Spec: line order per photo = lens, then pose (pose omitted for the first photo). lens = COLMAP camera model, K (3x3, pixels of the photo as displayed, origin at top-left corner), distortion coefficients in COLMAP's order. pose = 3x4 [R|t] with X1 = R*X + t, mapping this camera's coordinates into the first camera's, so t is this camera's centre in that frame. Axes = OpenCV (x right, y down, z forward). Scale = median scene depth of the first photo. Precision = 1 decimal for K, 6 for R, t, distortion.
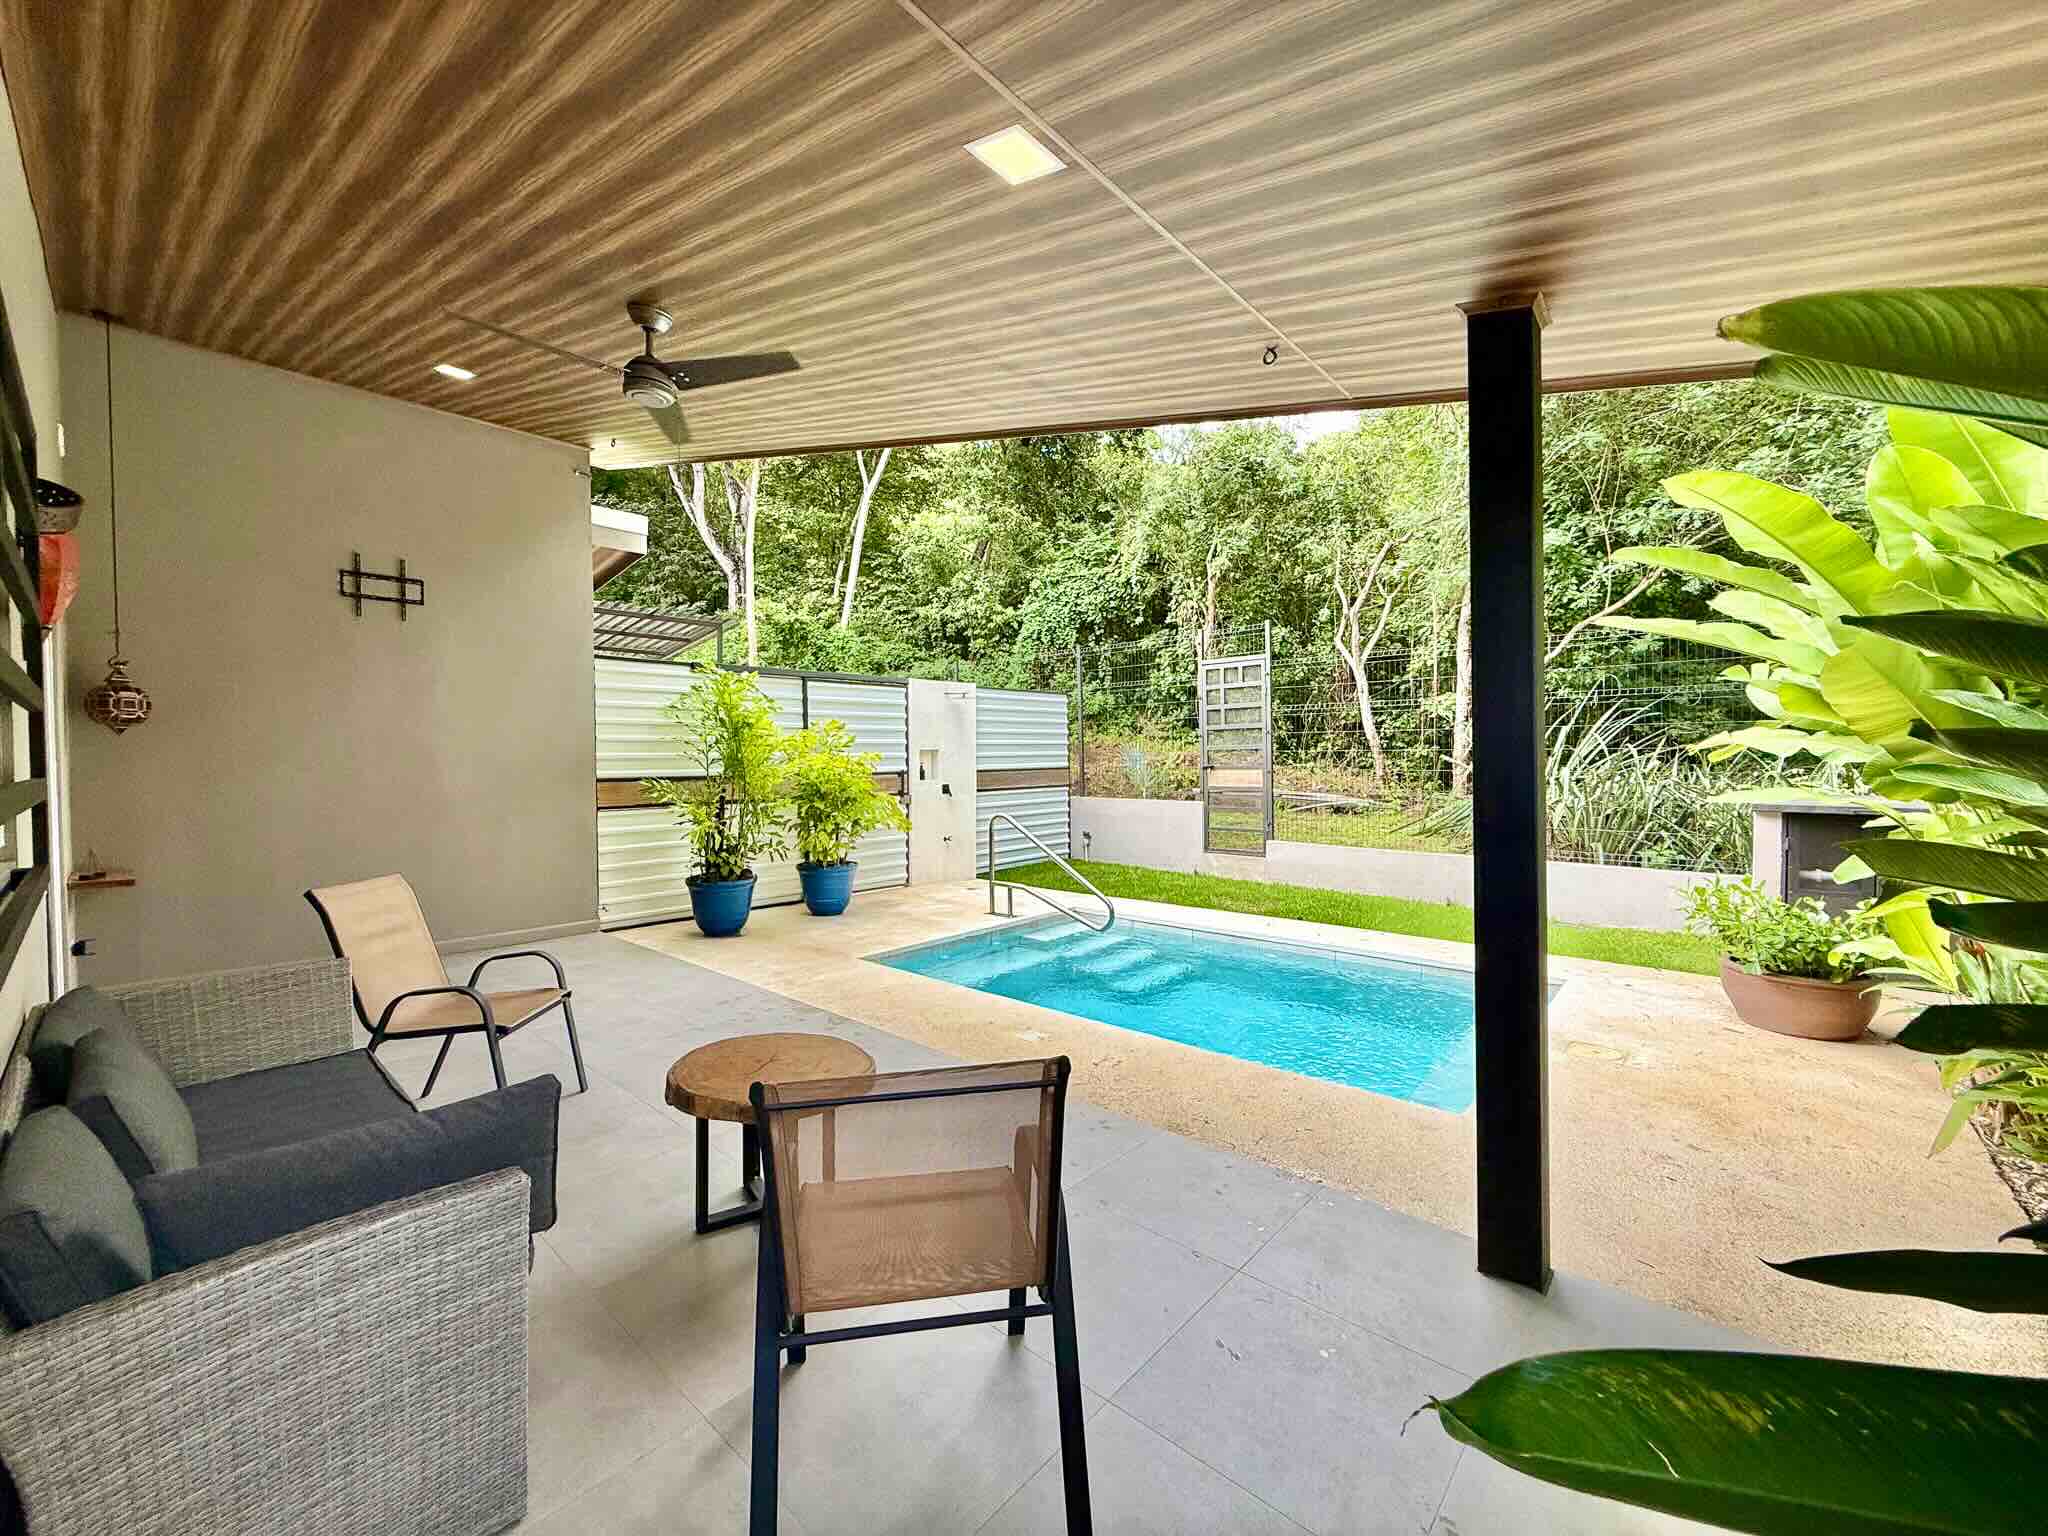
lens RADIAL K [[816.9, 0, 1024.0], [0, 816.9, 768.0], [0, 0, 1]] dist [-0.000201, 0.000253]
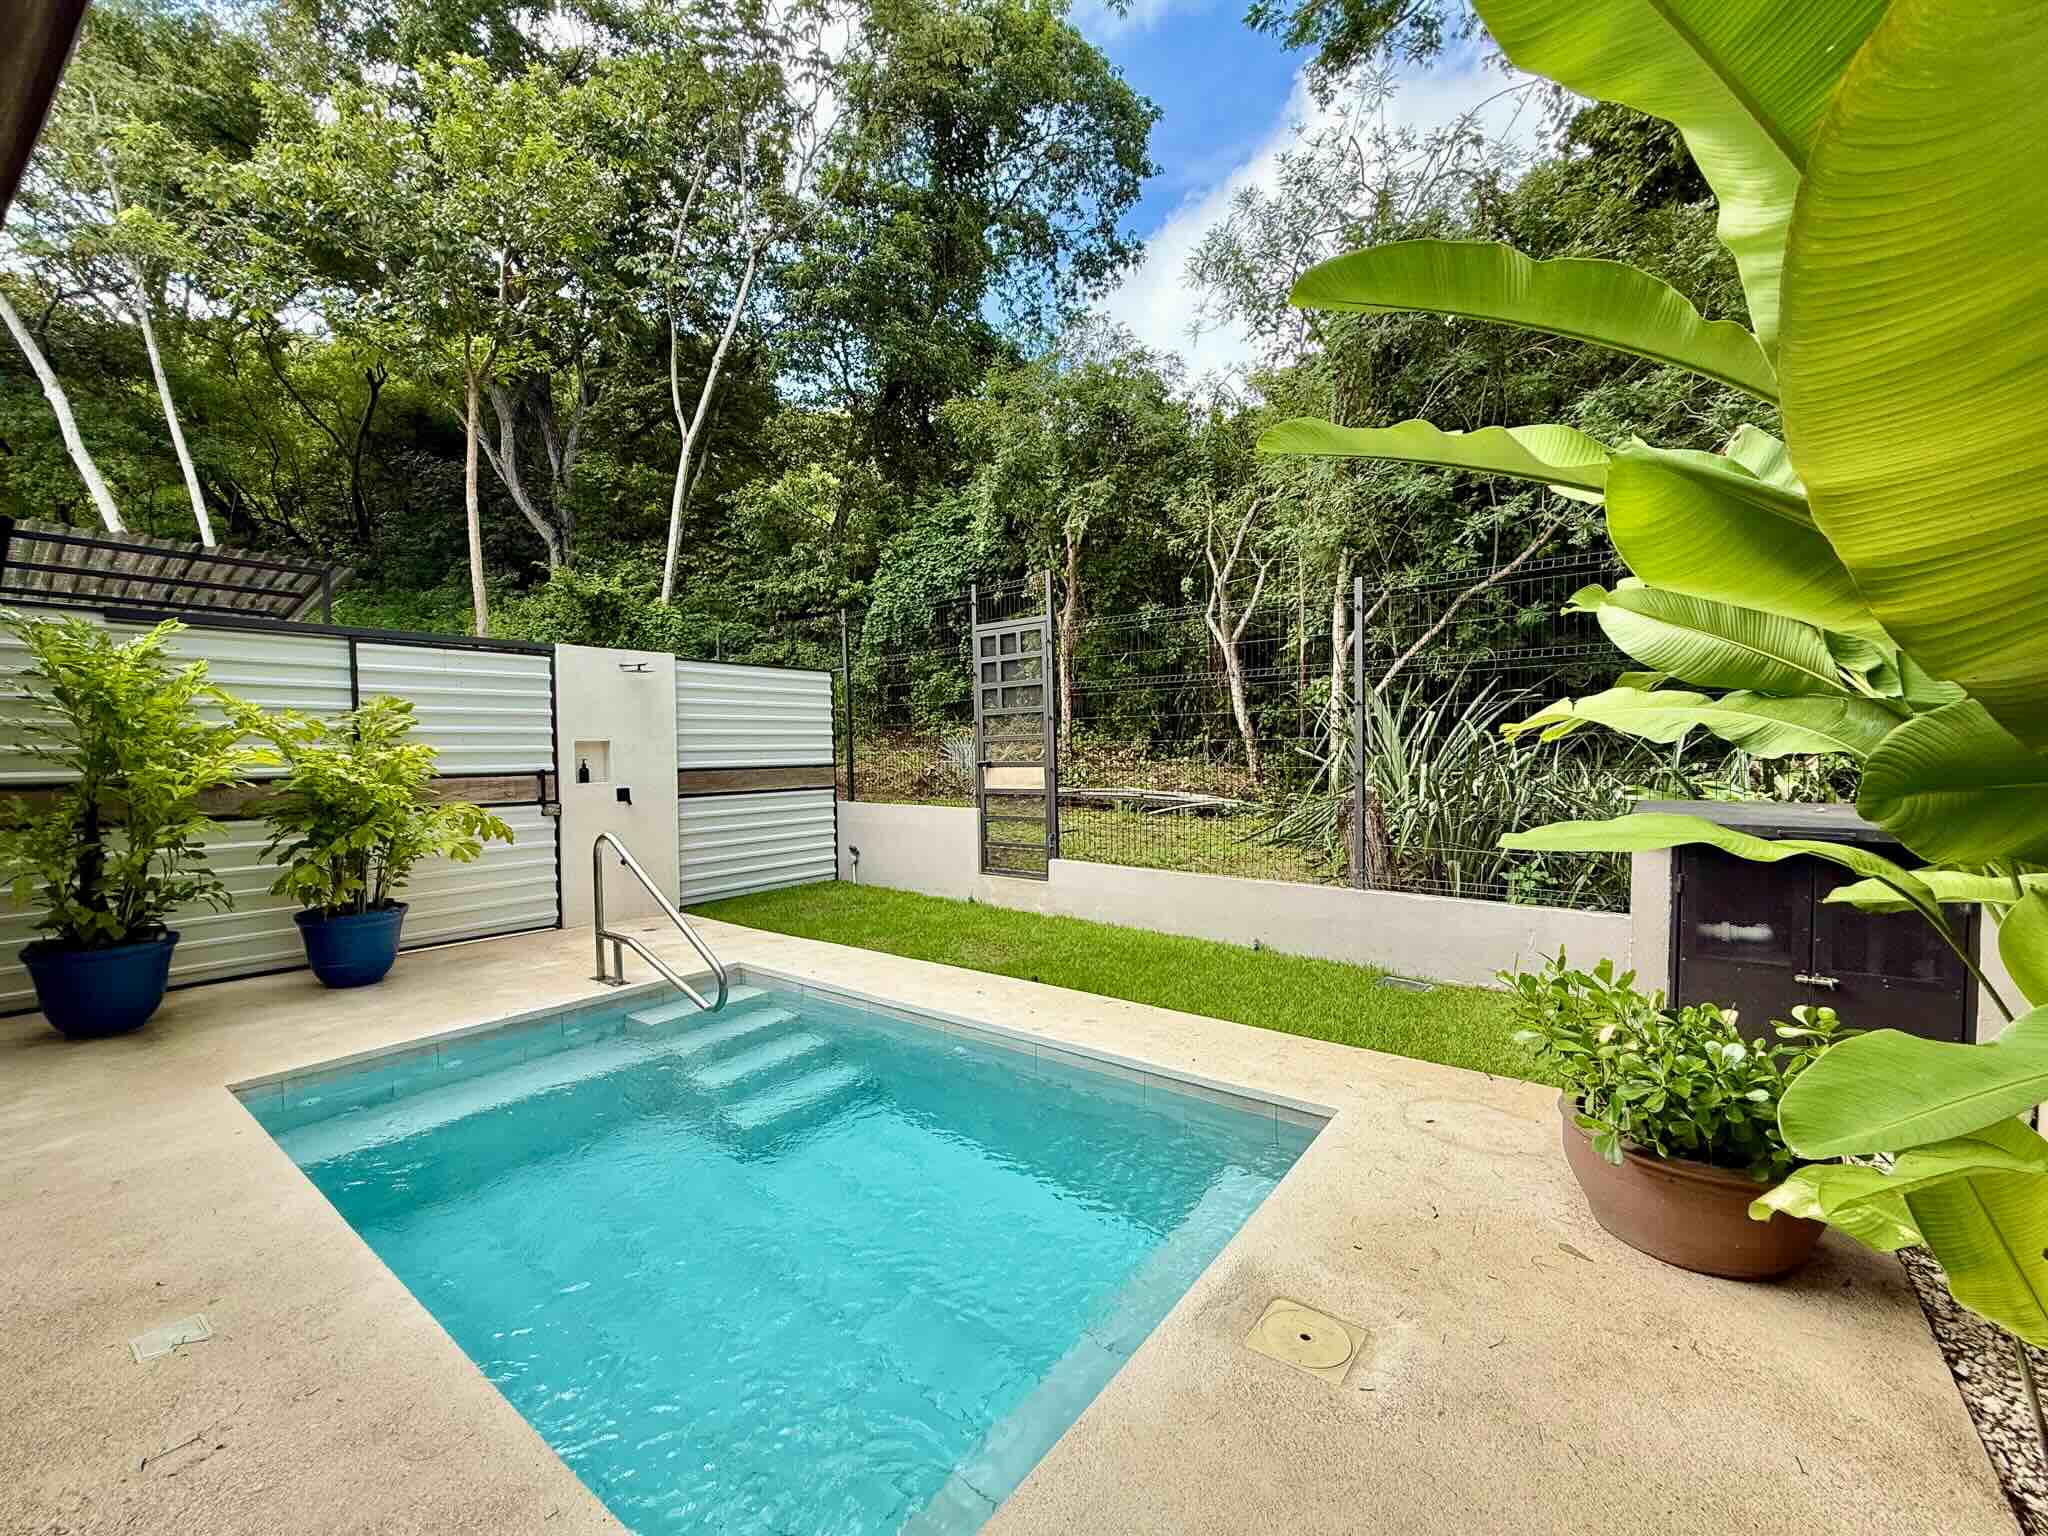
lens RADIAL K [[833.7, 0, 1020.7], [0, 833.7, 774.5], [0, 0, 1]] dist [-0.000791, -0.000068]
pose [[0.997466, -0.004950, 0.070977, 0.156220], [0.004013, 0.999903, 0.013330, -0.000932], [-0.071036, -0.013011, 0.997389, 0.161848]]
